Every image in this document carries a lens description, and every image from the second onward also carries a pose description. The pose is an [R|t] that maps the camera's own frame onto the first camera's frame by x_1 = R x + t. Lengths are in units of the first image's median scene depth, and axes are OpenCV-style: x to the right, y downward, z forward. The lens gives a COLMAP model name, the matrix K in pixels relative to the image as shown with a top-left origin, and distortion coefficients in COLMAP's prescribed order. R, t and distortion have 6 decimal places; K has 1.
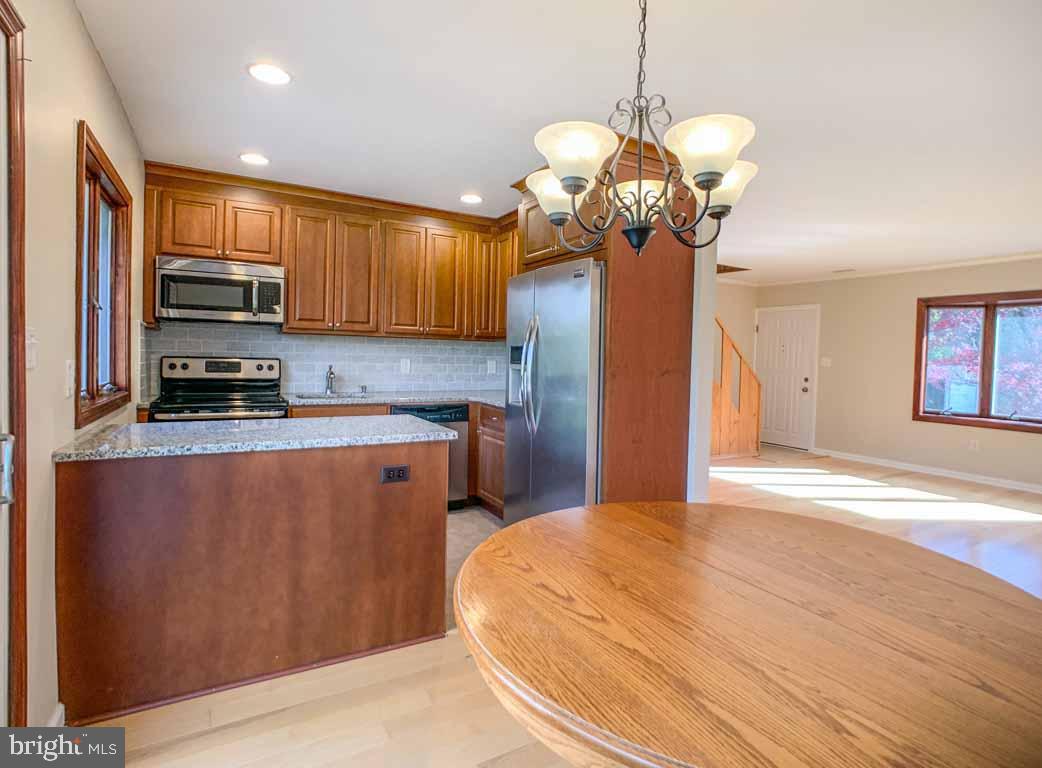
lens RADIAL K [[535.7, 0, 523.9], [0, 535.7, 369.4], [0, 0, 1]] dist [-0.041525, -0.001190]
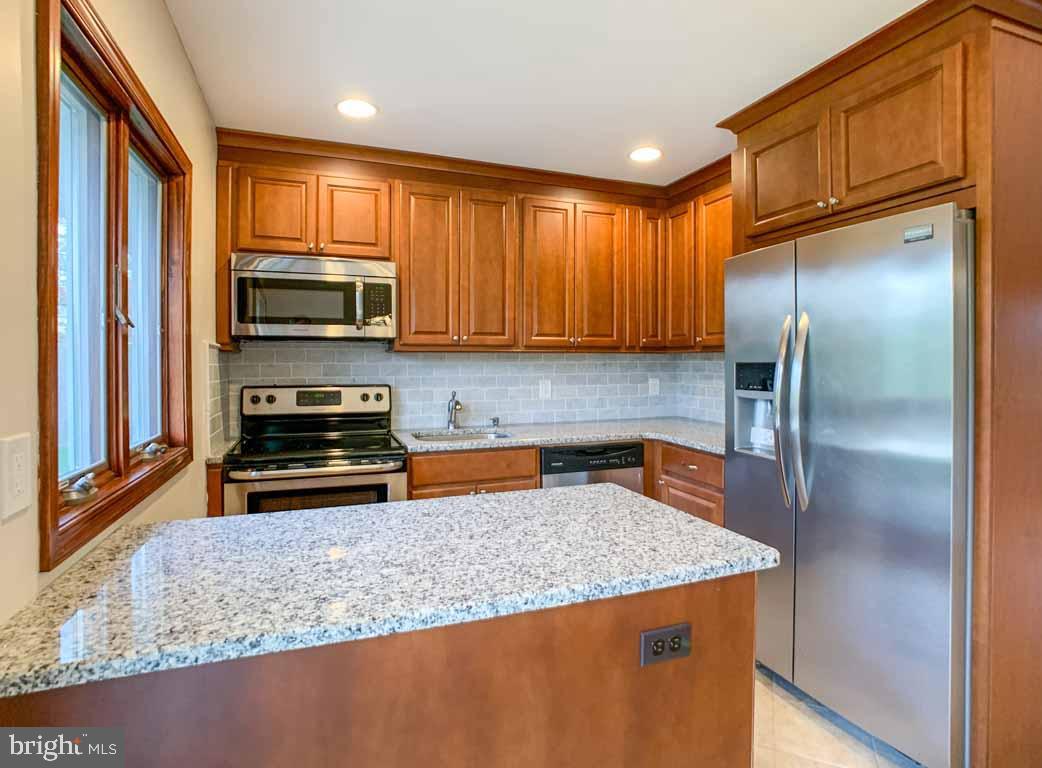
lens RADIAL K [[534.9, 0, 523.0], [0, 534.9, 363.0], [0, 0, 1]] dist [-0.034650, 0.000241]
pose [[0.989006, -0.026484, -0.145484, -0.173707], [0.022859, 0.999386, -0.026537, -0.029268], [0.146098, 0.022920, 0.989005, 0.297233]]
